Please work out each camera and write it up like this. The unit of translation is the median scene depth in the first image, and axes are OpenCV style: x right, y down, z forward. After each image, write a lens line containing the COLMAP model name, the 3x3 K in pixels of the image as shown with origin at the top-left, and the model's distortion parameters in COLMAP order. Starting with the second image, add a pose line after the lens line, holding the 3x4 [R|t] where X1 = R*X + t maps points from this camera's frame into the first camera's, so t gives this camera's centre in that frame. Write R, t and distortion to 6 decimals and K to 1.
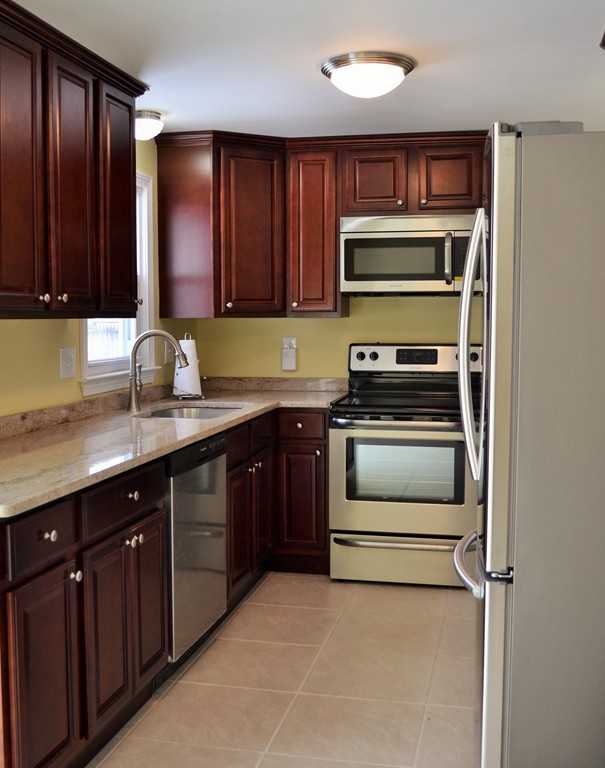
lens RADIAL K [[903.9, 0, 303.0], [0, 903.9, 368.1], [0, 0, 1]] dist [-0.016946, -0.062171]
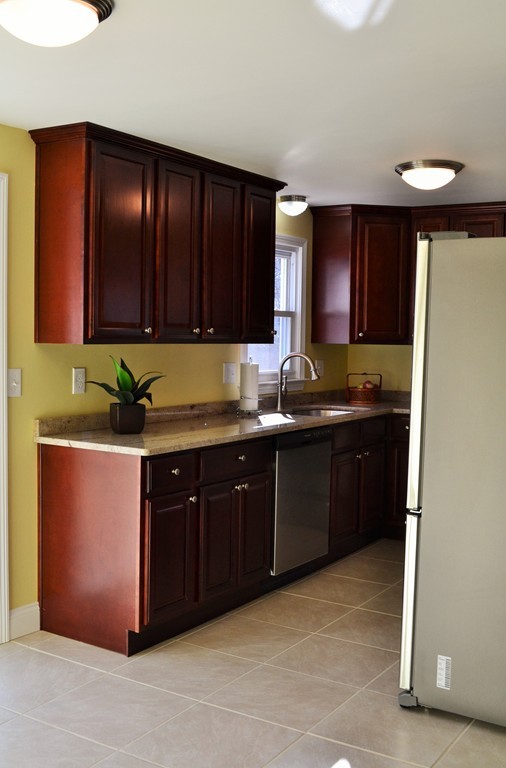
lens RADIAL K [[849.3, 0, 253.0], [0, 849.3, 384.0], [0, 0, 1]] dist [-0.005620, -0.016097]
pose [[0.940747, 0.039429, -0.336809, 0.253906], [-0.040062, 0.999184, 0.005075, 0.003482], [0.336735, 0.008719, 0.941559, -0.301916]]
